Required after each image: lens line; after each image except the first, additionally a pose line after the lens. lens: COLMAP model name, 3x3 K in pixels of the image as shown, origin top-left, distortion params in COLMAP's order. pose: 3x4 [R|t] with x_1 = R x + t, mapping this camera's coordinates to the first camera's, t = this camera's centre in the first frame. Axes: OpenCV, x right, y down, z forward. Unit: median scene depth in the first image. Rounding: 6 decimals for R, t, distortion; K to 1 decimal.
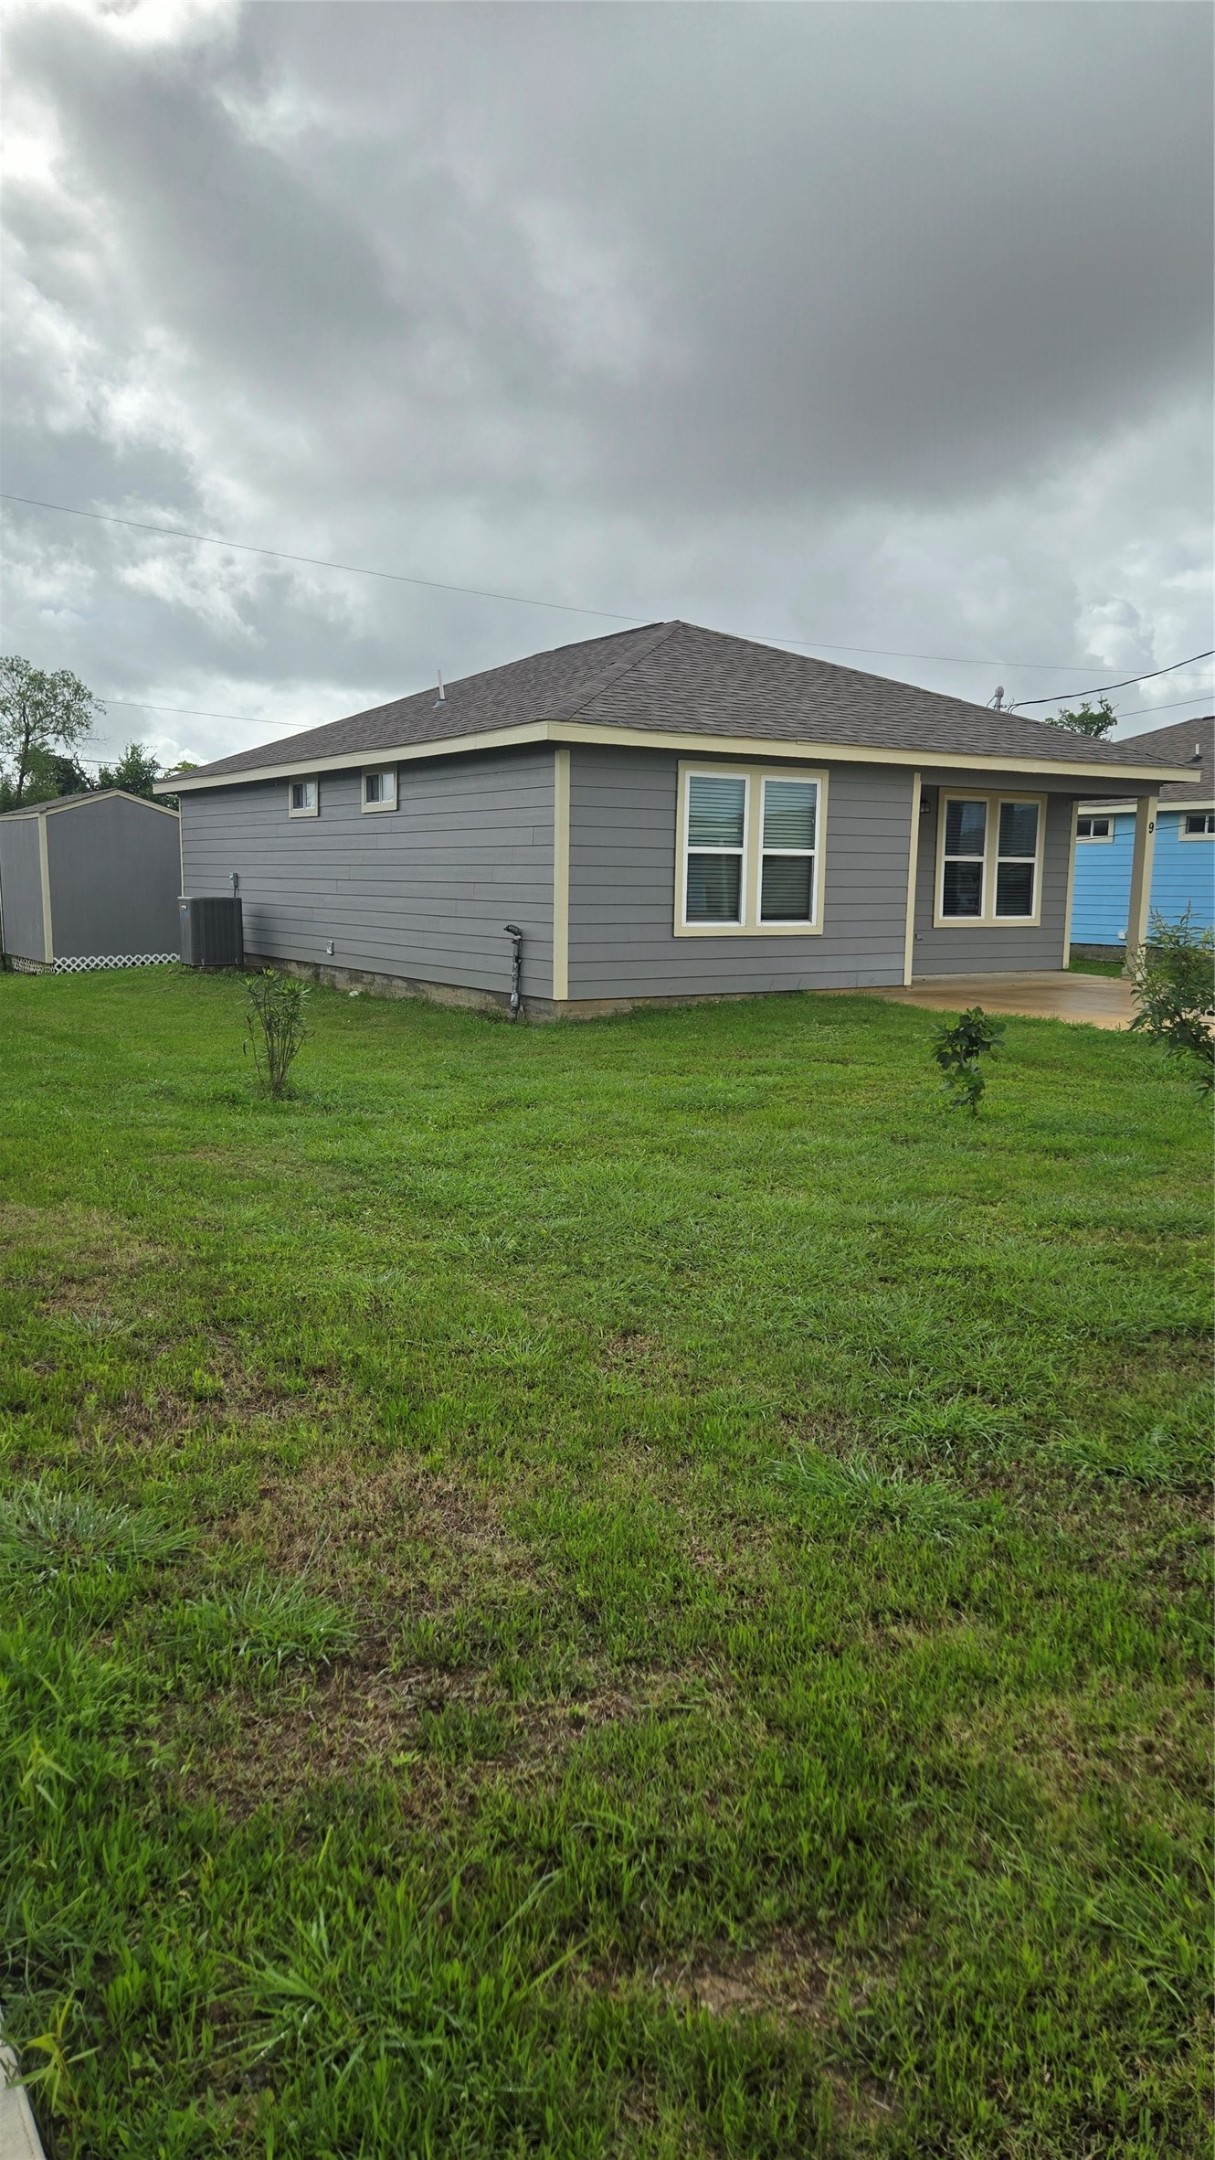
lens RADIAL K [[1430.6, 0, 611.9], [0, 1430.6, 1089.3], [0, 0, 1]] dist [0.070814, -0.053939]
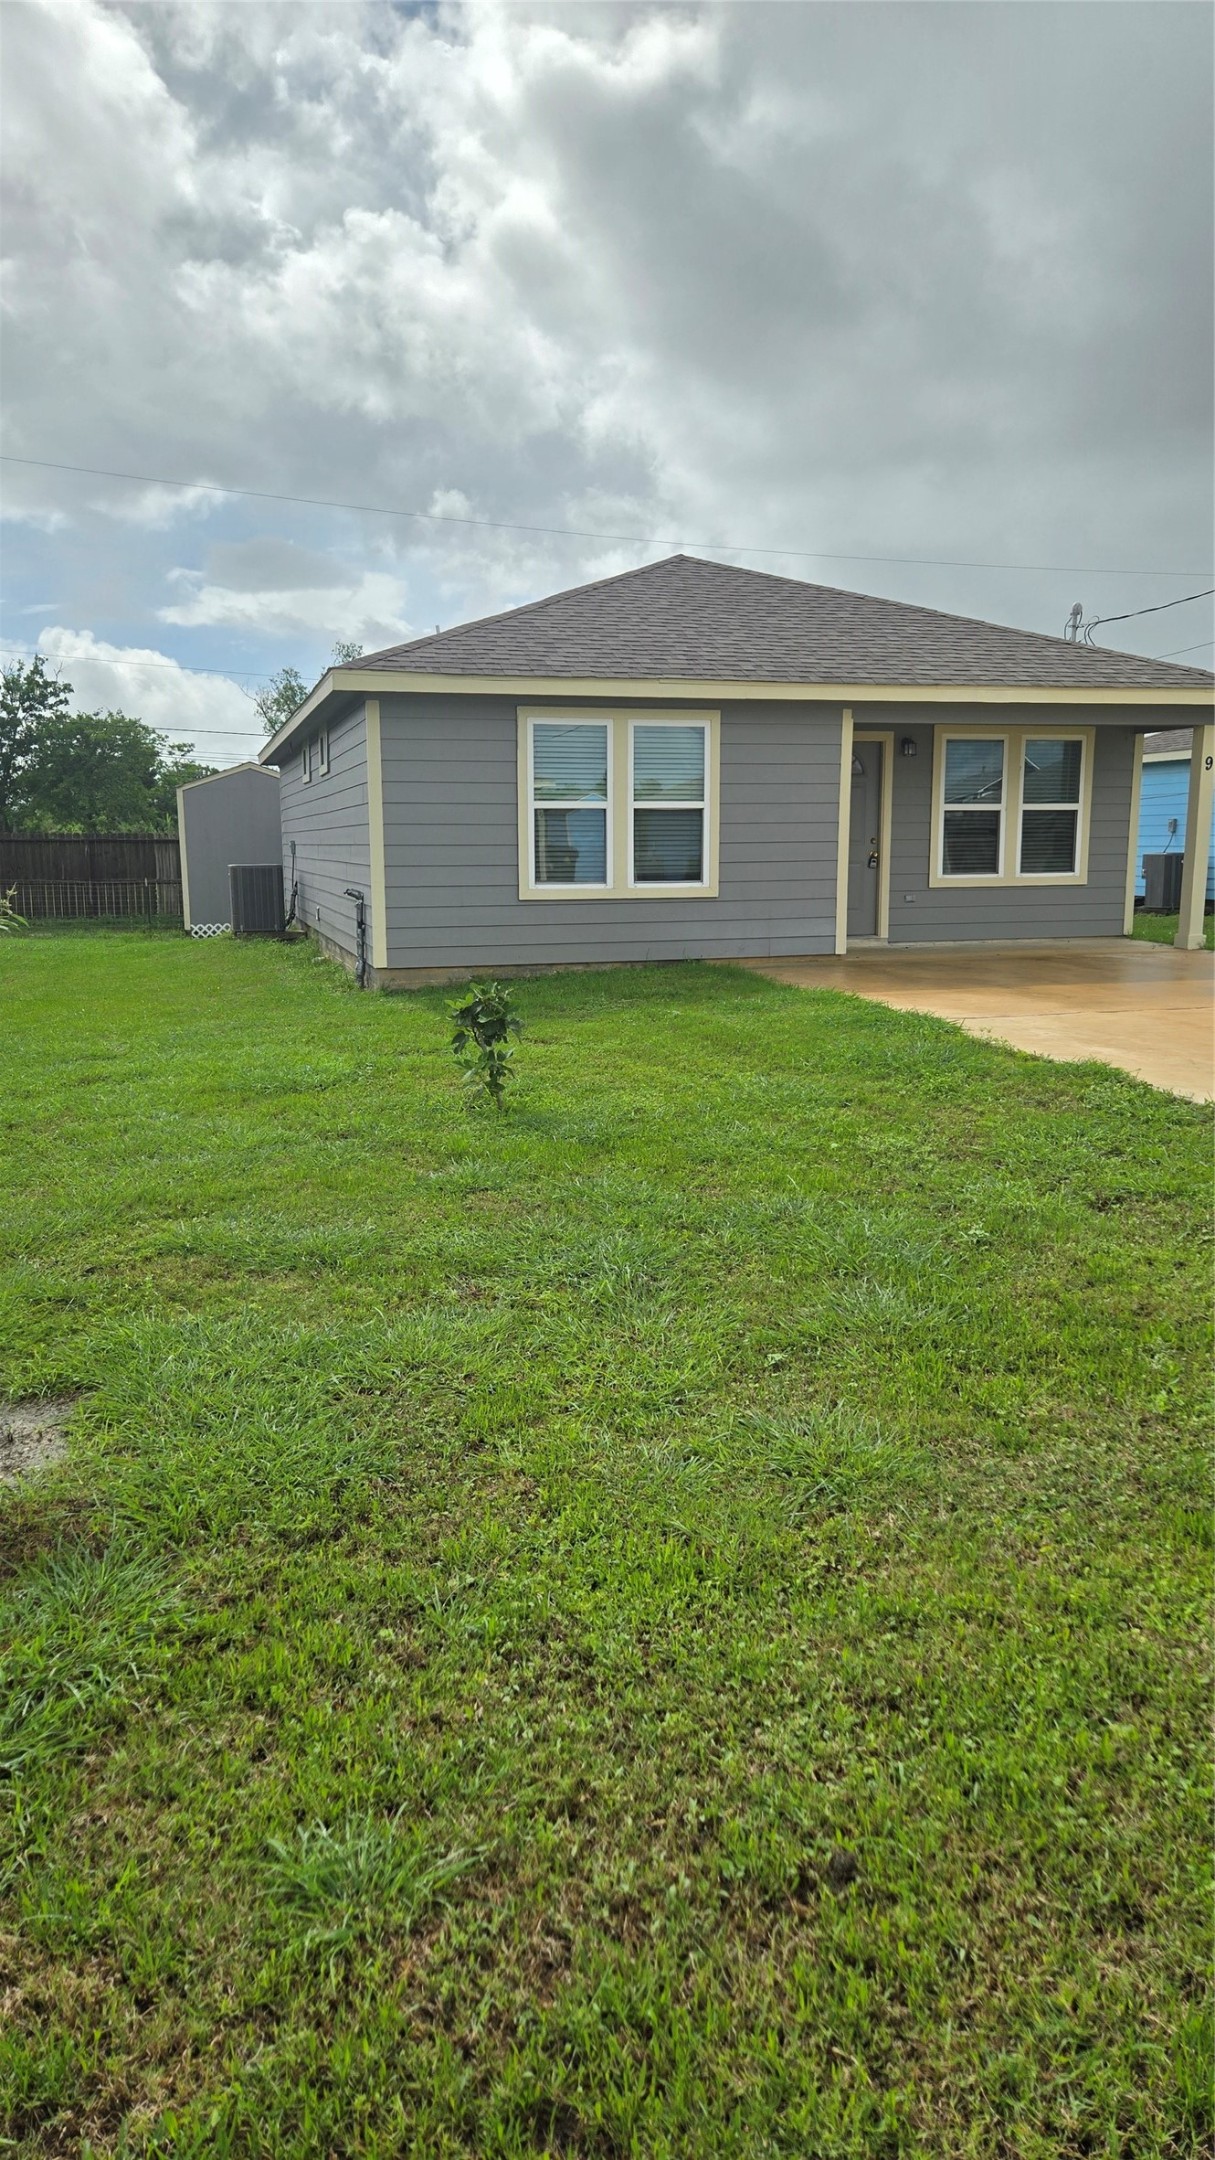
lens RADIAL K [[1430.6, 0, 611.9], [0, 1430.6, 1089.3], [0, 0, 1]] dist [0.070814, -0.053939]
pose [[0.955806, 0.028660, -0.292598, 0.352715], [-0.022613, 0.999456, 0.024028, -0.007790], [0.293128, -0.016350, 0.955934, 0.125745]]
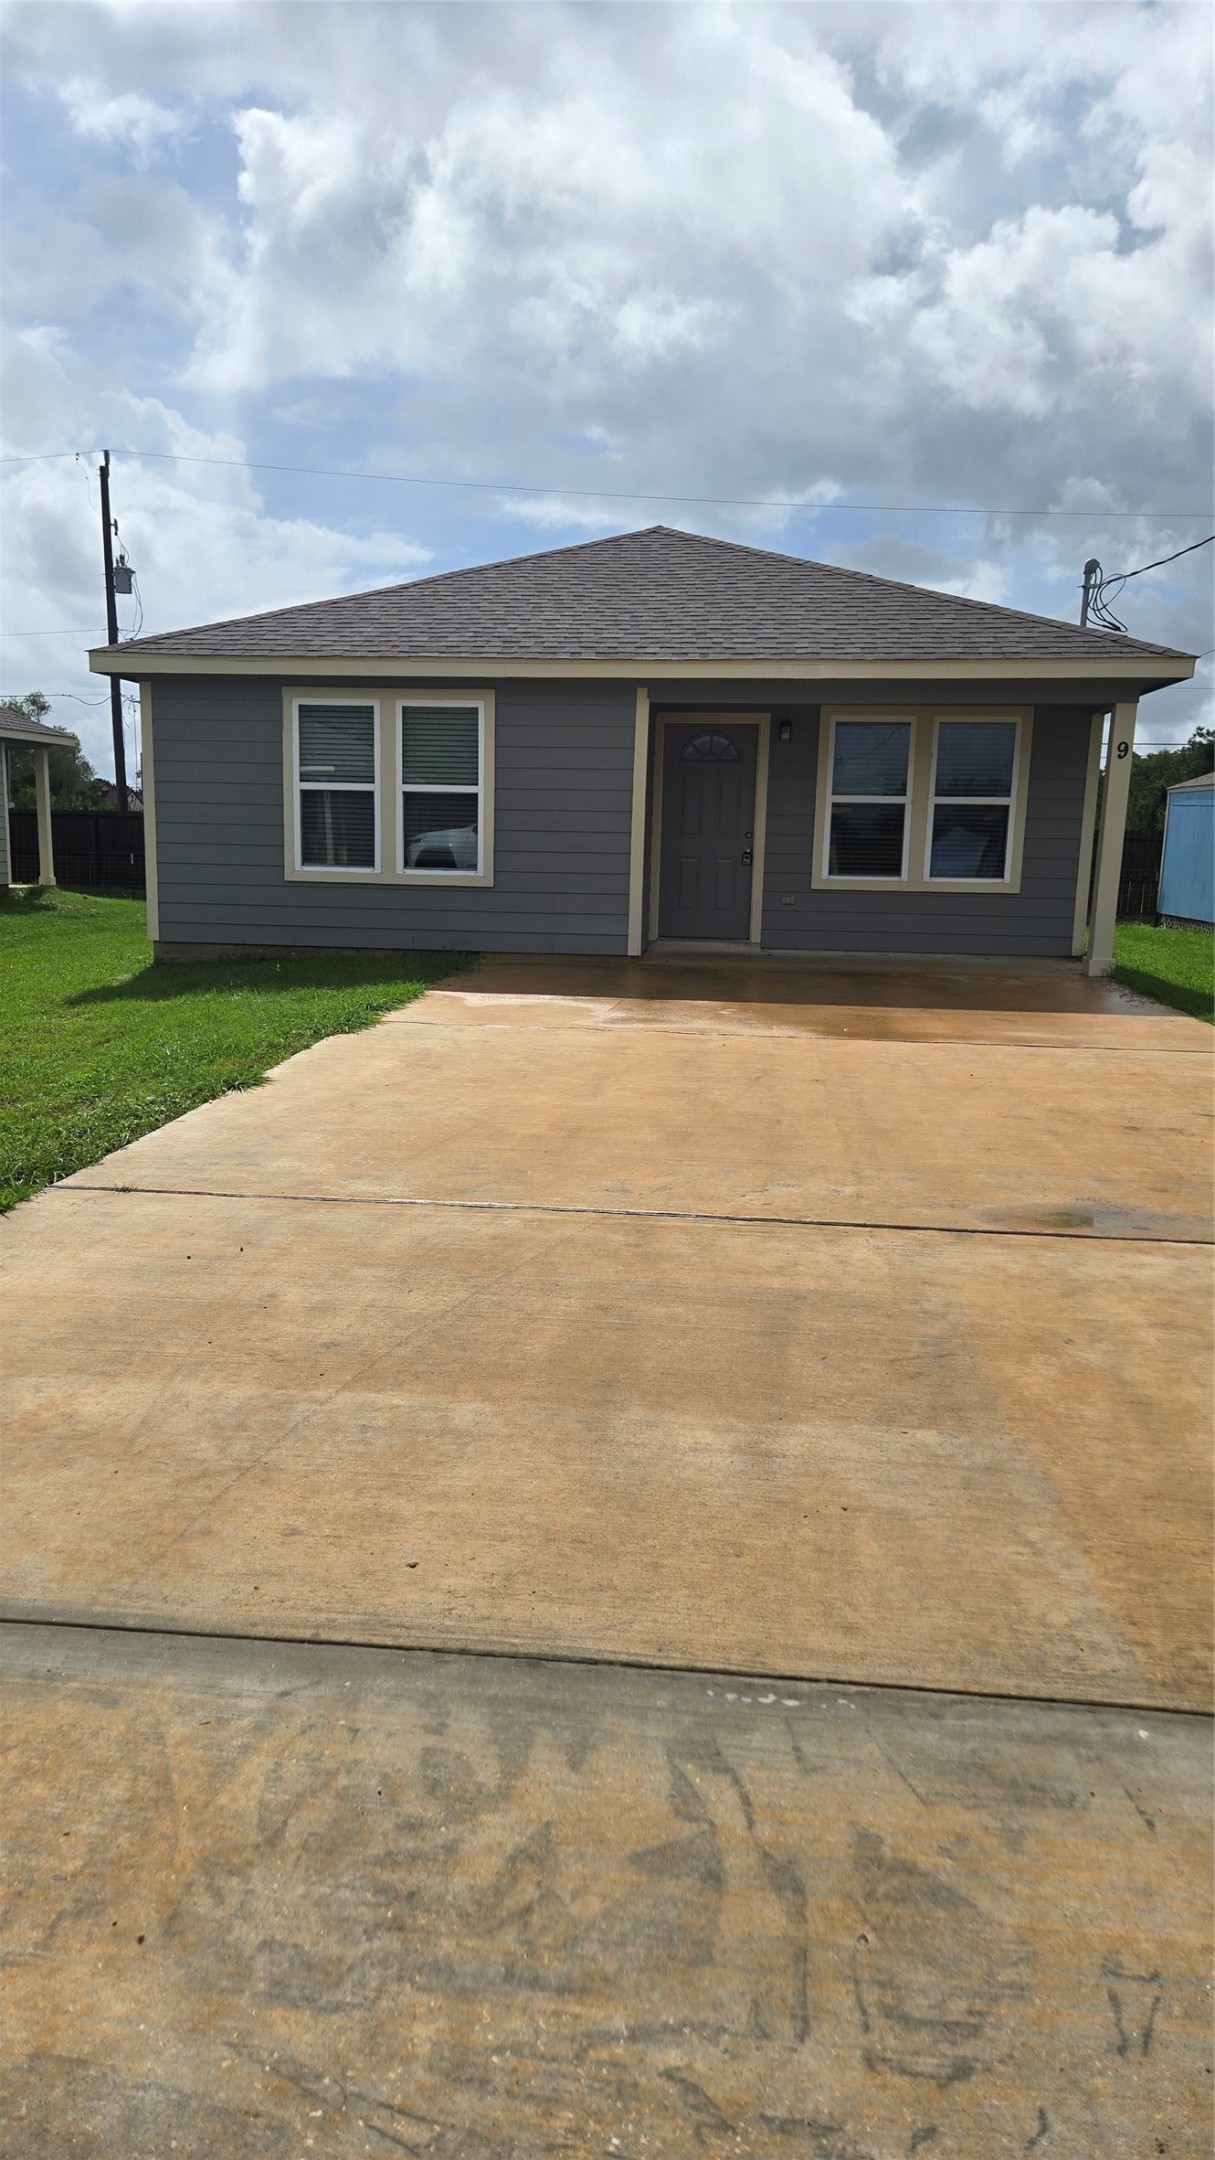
lens RADIAL K [[1419.6, 0, 607.1], [0, 1419.6, 1074.6], [0, 0, 1]] dist [0.067392, -0.047377]
pose [[0.767049, 0.107040, -0.632597, 0.751146], [-0.103013, 0.993740, 0.043241, -0.041180], [0.633265, 0.031998, 0.773273, 0.401621]]
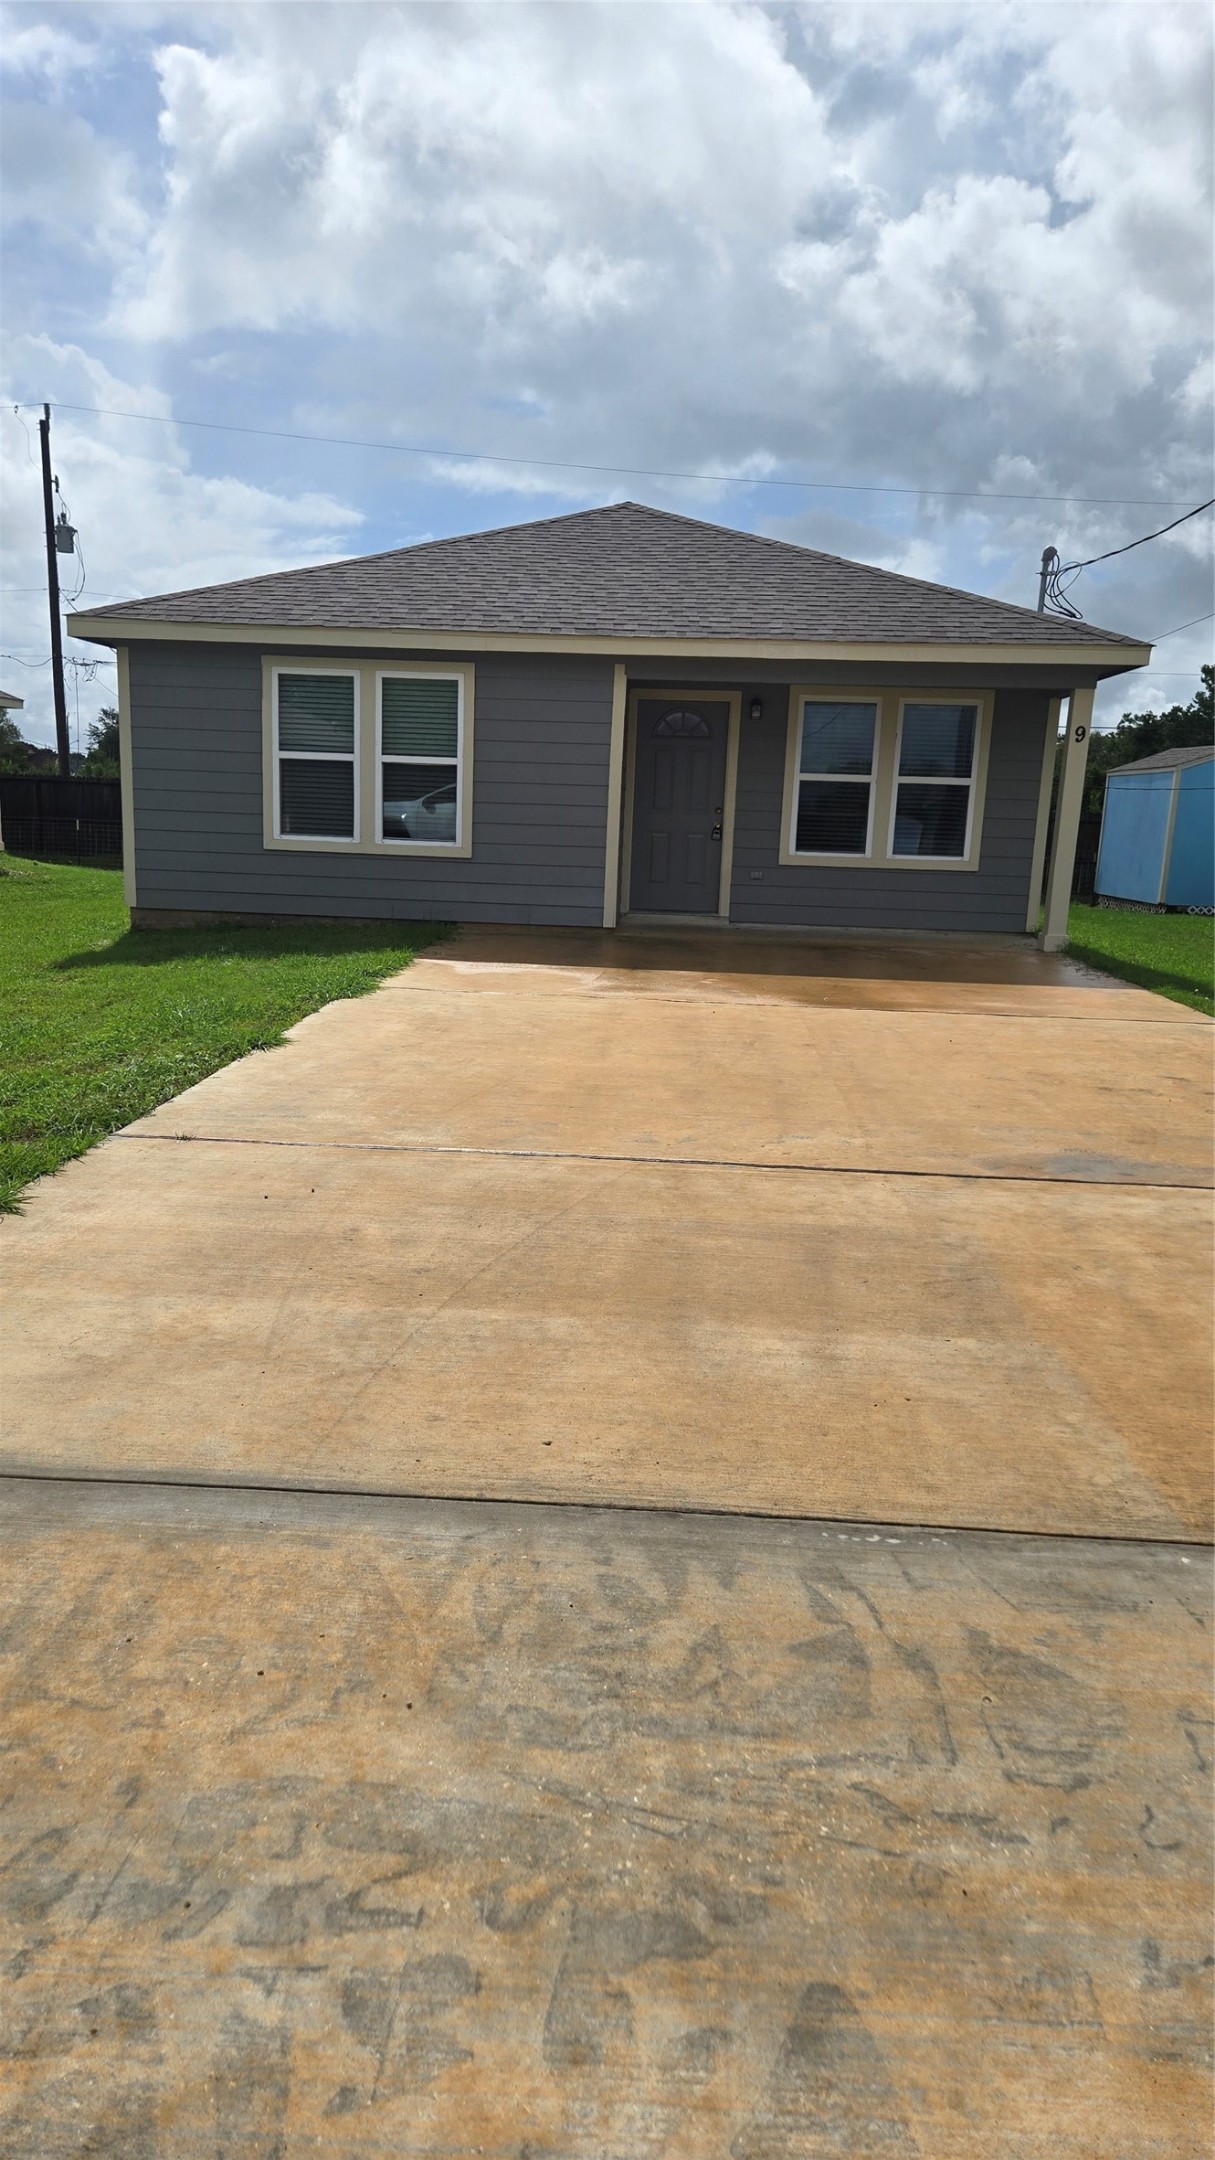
lens RADIAL K [[1430.6, 0, 611.9], [0, 1430.6, 1089.3], [0, 0, 1]] dist [0.070814, -0.053939]
pose [[0.799587, 0.126537, -0.587067, 0.747870], [-0.110756, 0.991853, 0.062936, -0.033772], [0.590248, 0.014698, 0.807088, 0.360145]]
